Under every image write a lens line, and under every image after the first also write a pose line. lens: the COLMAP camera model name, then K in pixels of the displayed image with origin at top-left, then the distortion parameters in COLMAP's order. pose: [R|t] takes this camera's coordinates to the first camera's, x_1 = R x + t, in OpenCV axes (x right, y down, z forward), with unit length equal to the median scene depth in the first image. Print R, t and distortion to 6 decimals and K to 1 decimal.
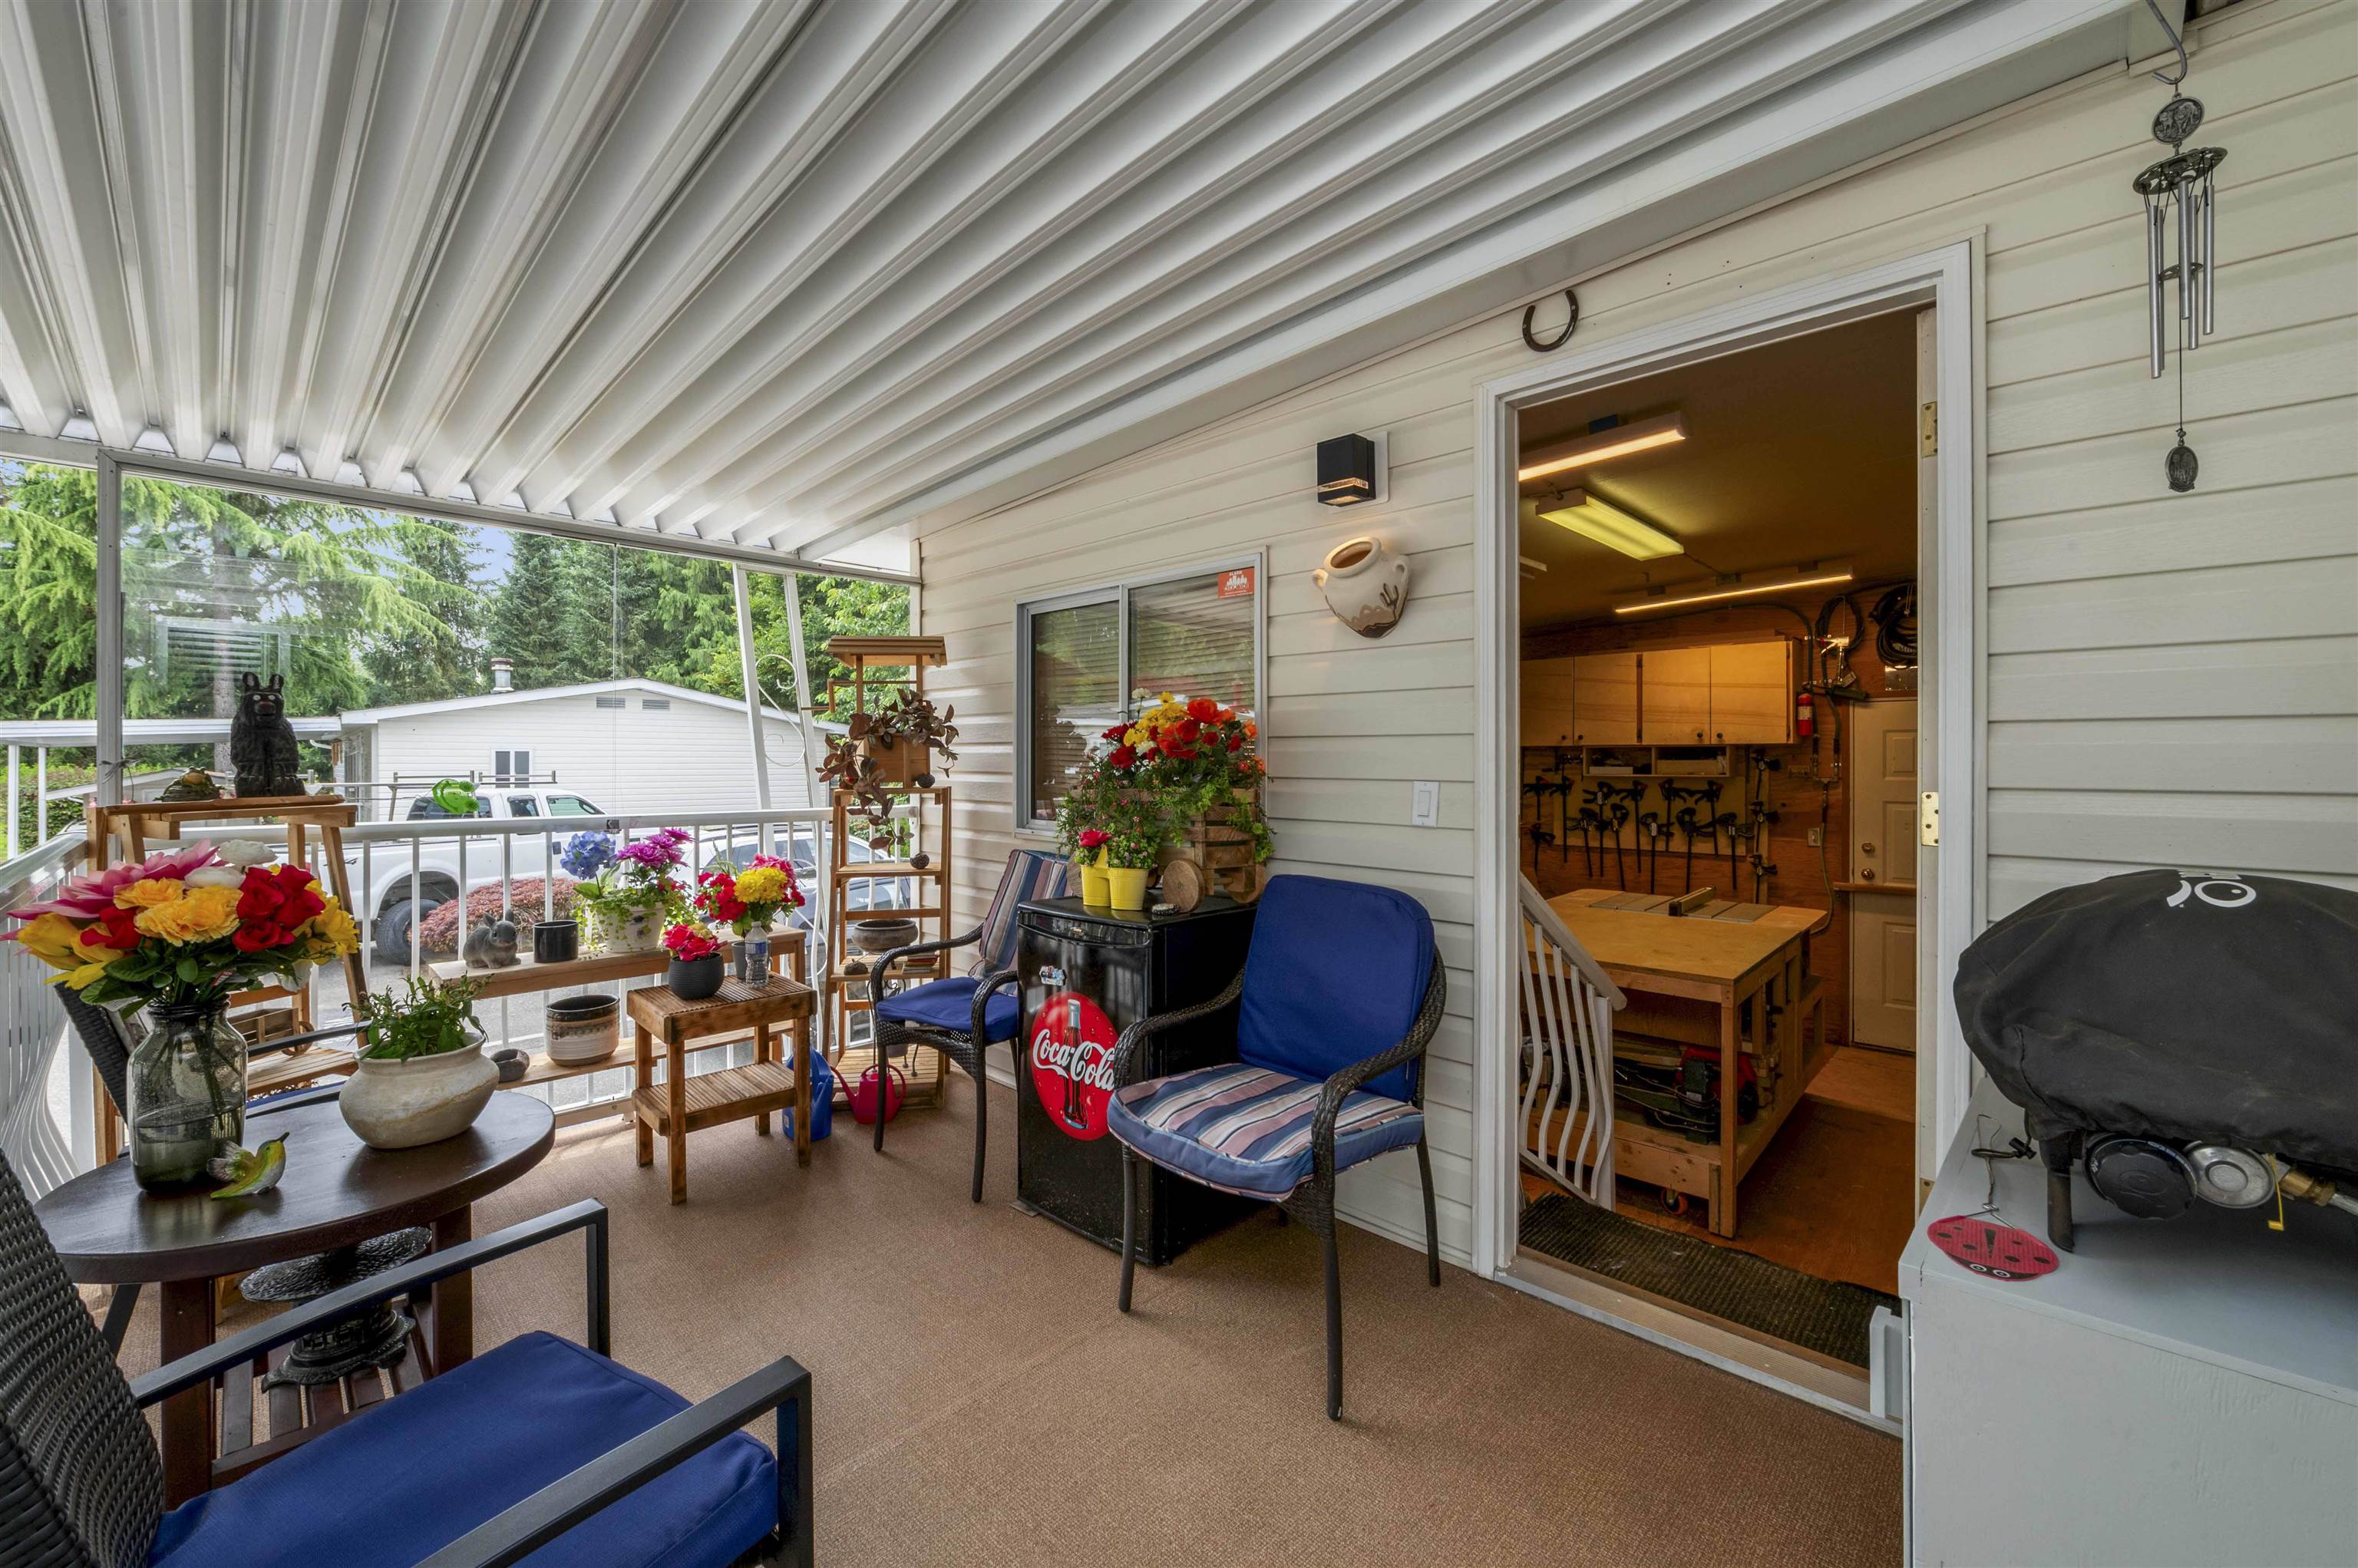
lens RADIAL K [[939.2, 0, 1173.6], [0, 939.2, 760.8], [0, 0, 1]] dist [-0.020384, -0.000216]
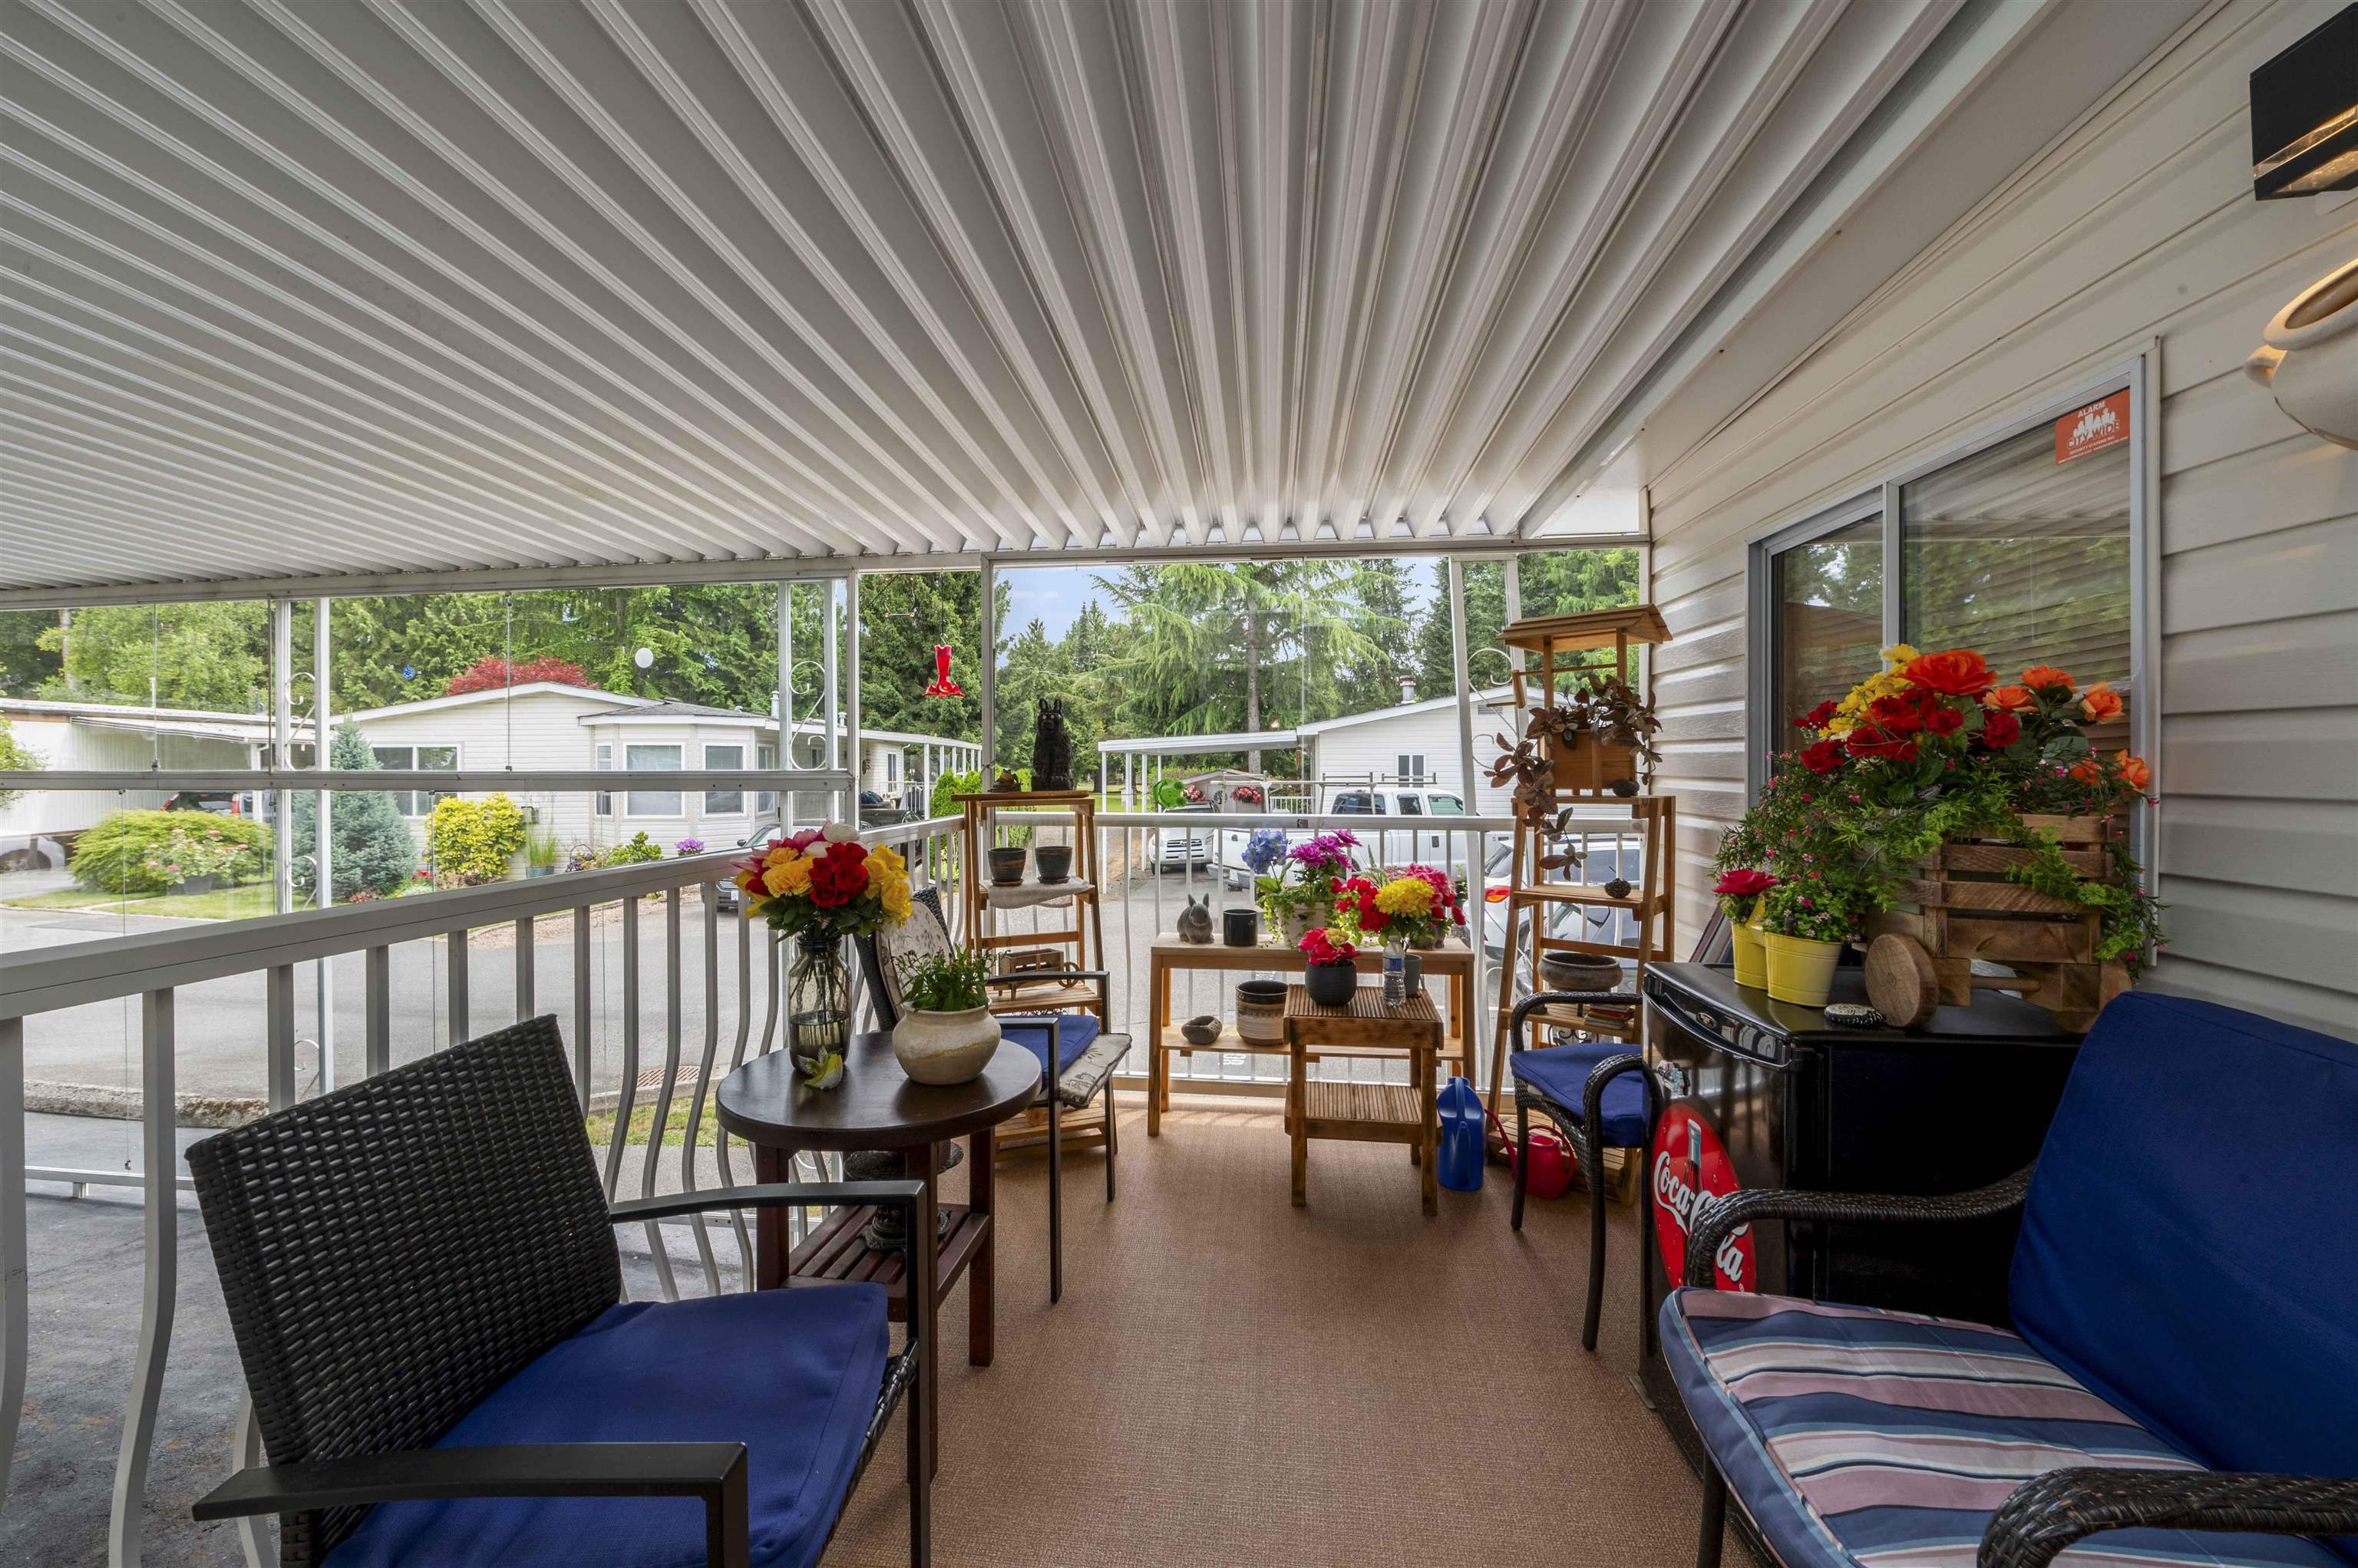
lens RADIAL K [[933.9, 0, 1175.4], [0, 933.9, 774.3], [0, 0, 1]] dist [-0.023362, 0.000123]
pose [[0.592773, 0.007010, -0.805339, 0.174851], [0.002643, 0.999940, 0.010650, 0.000400], [0.805366, -0.008441, 0.592718, 0.275108]]
